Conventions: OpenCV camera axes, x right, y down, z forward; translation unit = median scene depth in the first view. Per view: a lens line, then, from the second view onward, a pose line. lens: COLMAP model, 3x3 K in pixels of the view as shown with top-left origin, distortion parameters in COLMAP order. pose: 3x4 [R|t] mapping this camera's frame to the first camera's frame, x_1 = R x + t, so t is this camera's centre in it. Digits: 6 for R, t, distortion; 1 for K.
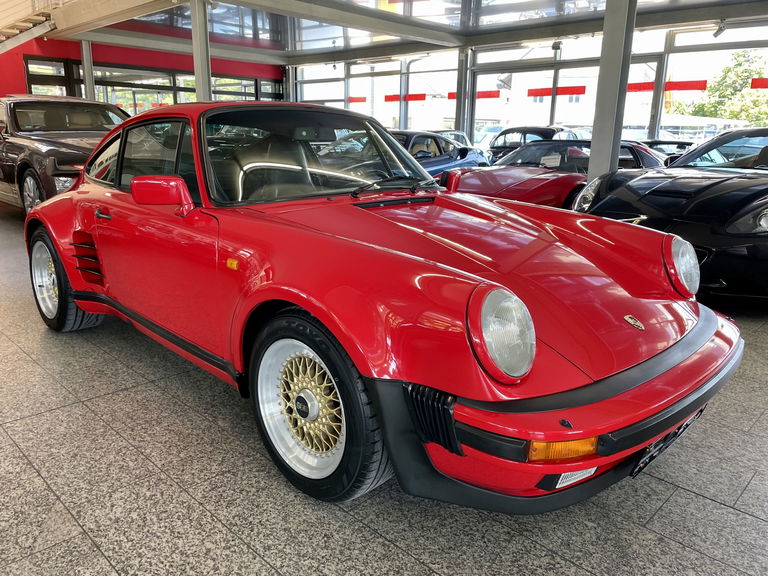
lens RADIAL K [[590.8, 0, 384.0], [0, 590.8, 288.0], [0, 0, 1]] dist [-0.004013, -0.006003]
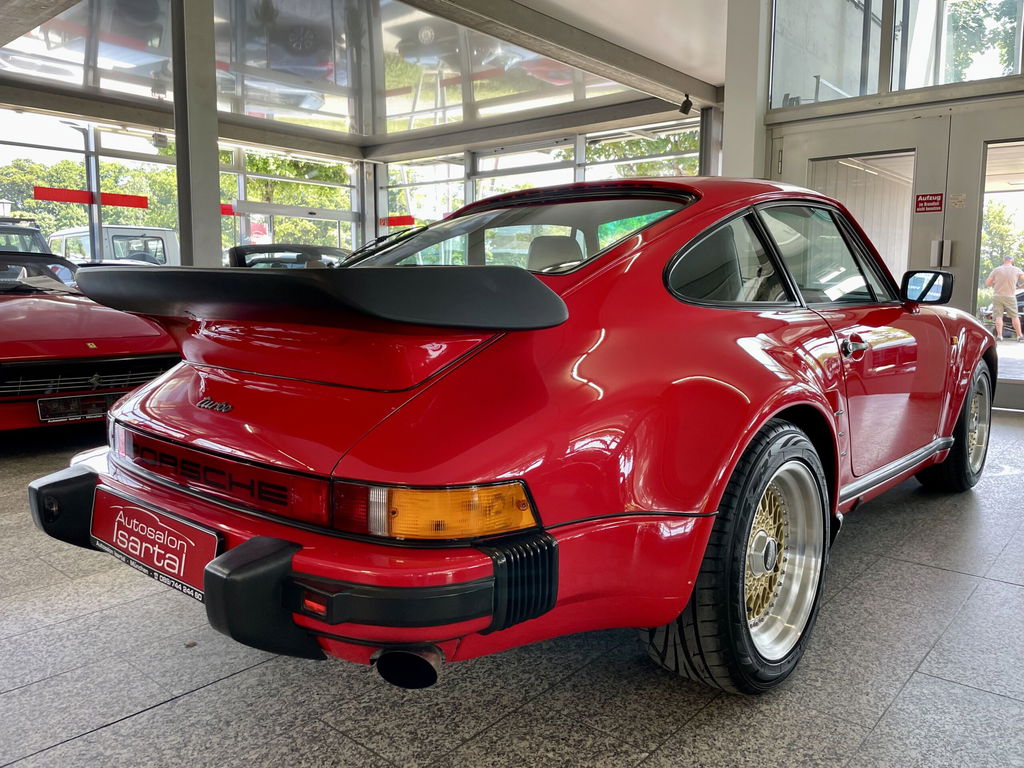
lens RADIAL K [[787.8, 0, 512.0], [0, 787.8, 384.0], [0, 0, 1]] dist [-0.004013, -0.006003]
pose [[-0.073103, -0.134517, 0.988211, -1.084445], [0.249191, 0.956971, 0.148699, -0.269302], [-0.965691, 0.257123, -0.036437, 1.160707]]
